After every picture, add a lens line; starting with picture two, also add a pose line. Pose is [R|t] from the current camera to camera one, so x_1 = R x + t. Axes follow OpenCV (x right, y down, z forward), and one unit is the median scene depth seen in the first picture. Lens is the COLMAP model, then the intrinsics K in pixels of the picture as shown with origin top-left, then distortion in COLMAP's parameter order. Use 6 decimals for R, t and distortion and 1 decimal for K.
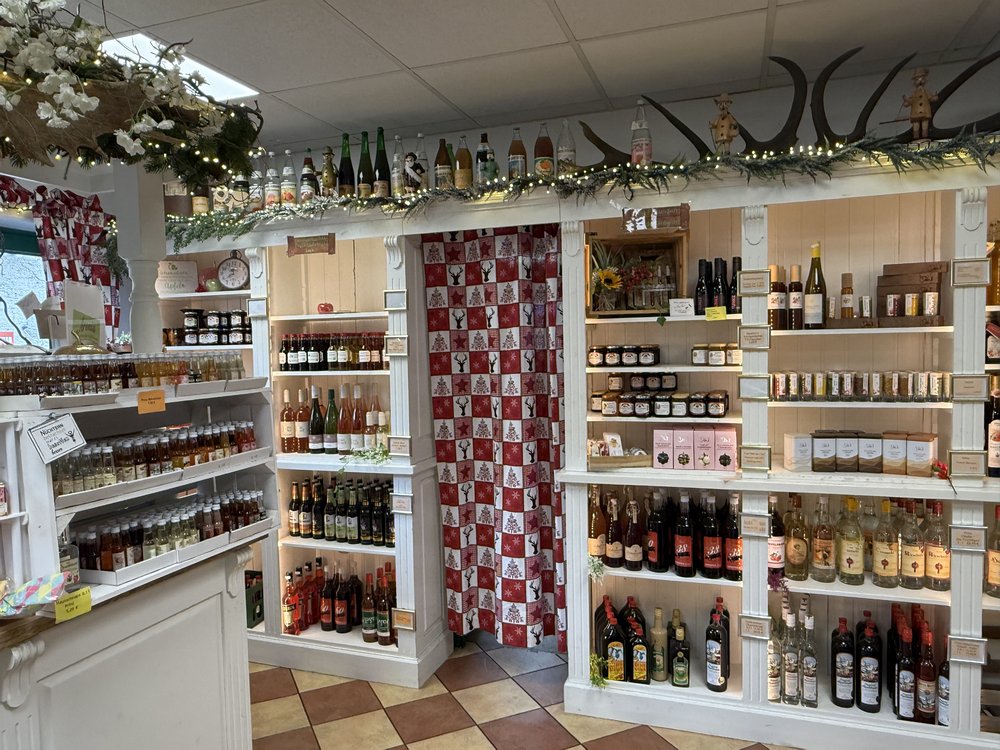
lens RADIAL K [[683.9, 0, 496.9], [0, 683.9, 380.0], [0, 0, 1]] dist [-0.001593, 0.001371]
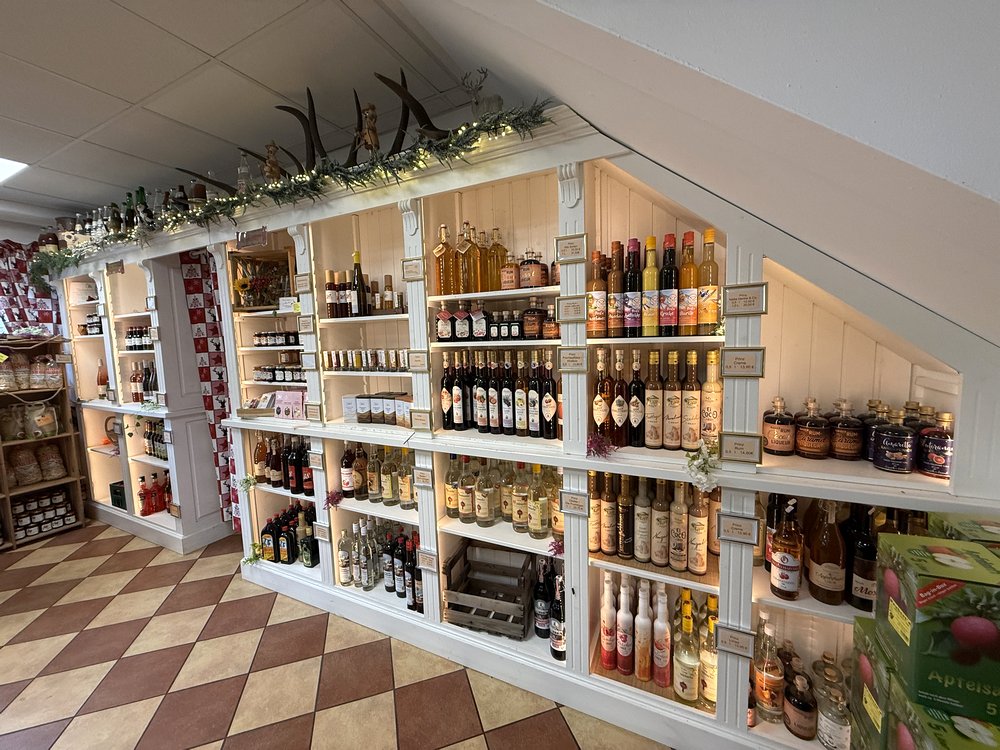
lens RADIAL K [[396.4, 0, 501.3], [0, 396.4, 373.9], [0, 0, 1]] dist [0.000399, 0.000007]
pose [[0.991817, 0.003941, -0.127605, 0.823654], [0.001849, 0.998975, 0.045226, 0.001765], [0.127652, -0.045092, 0.990793, 0.252872]]
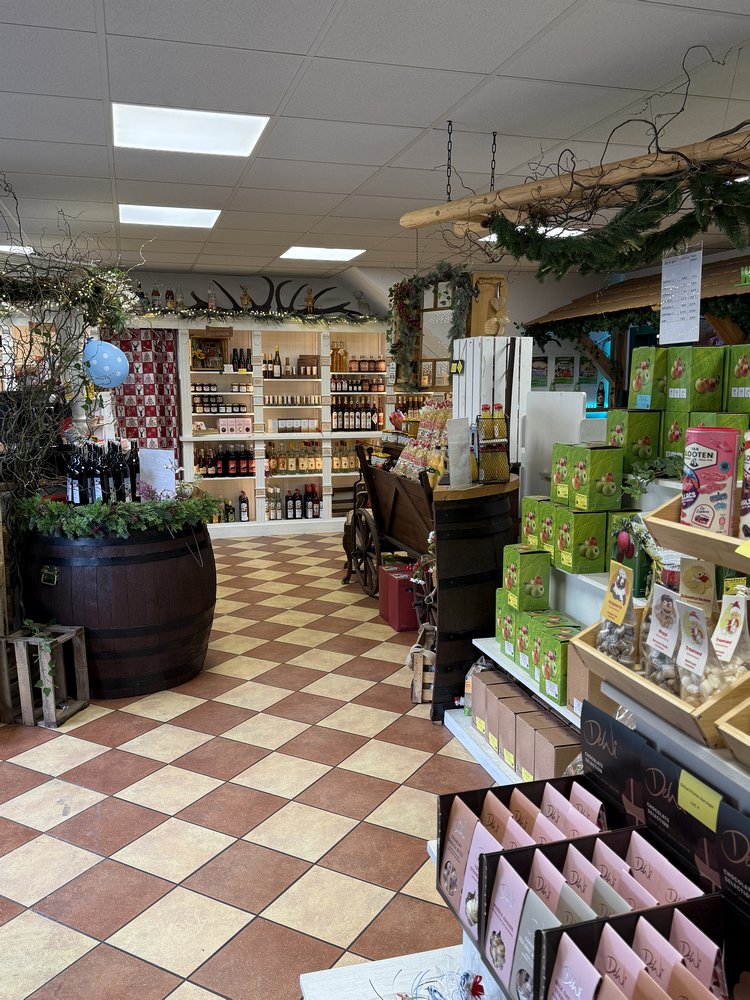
lens RADIAL K [[827.7, 0, 380.0], [0, 827.7, 504.8], [0, 0, 1]] dist [0.116800, 0.000685]
pose [[0.804052, -0.068544, 0.590595, -1.119159], [0.011836, 0.994981, 0.099363, 0.093836], [-0.594441, -0.072902, 0.800828, -1.798956]]
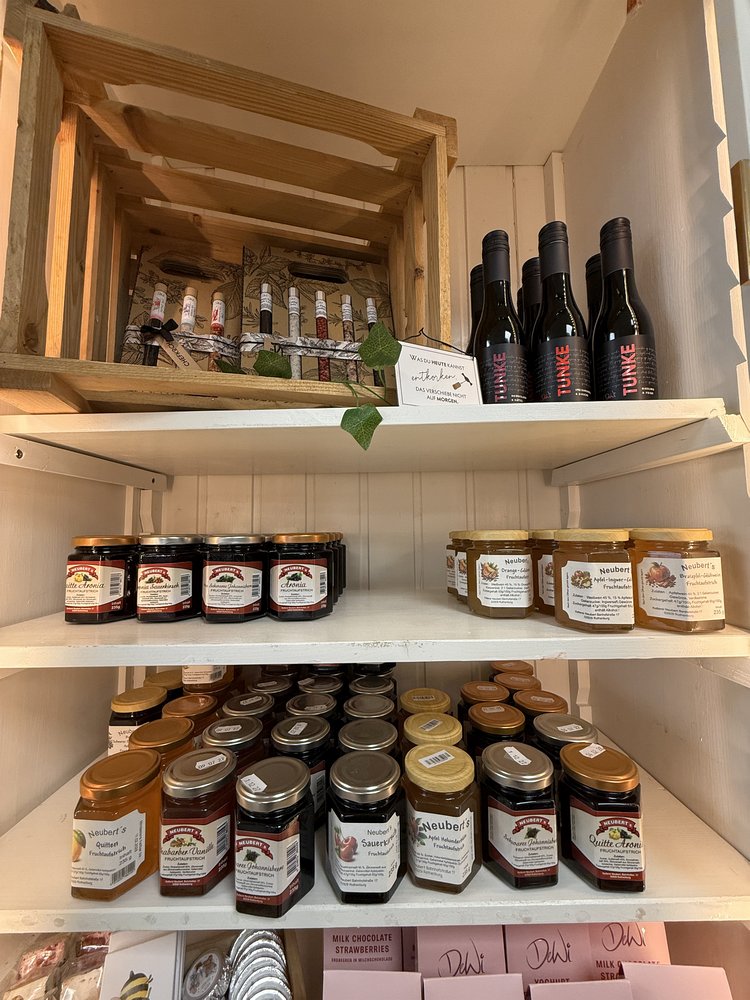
lens RADIAL K [[396.4, 0, 378.1], [0, 396.4, 497.0], [0, 0, 1]] dist [0.000399, 0.000007]
pose [[0.939311, 0.041370, 0.340564, 0.206933], [0.009836, 0.989047, -0.147273, -0.044833], [-0.342927, 0.141685, 0.928615, 0.900410]]
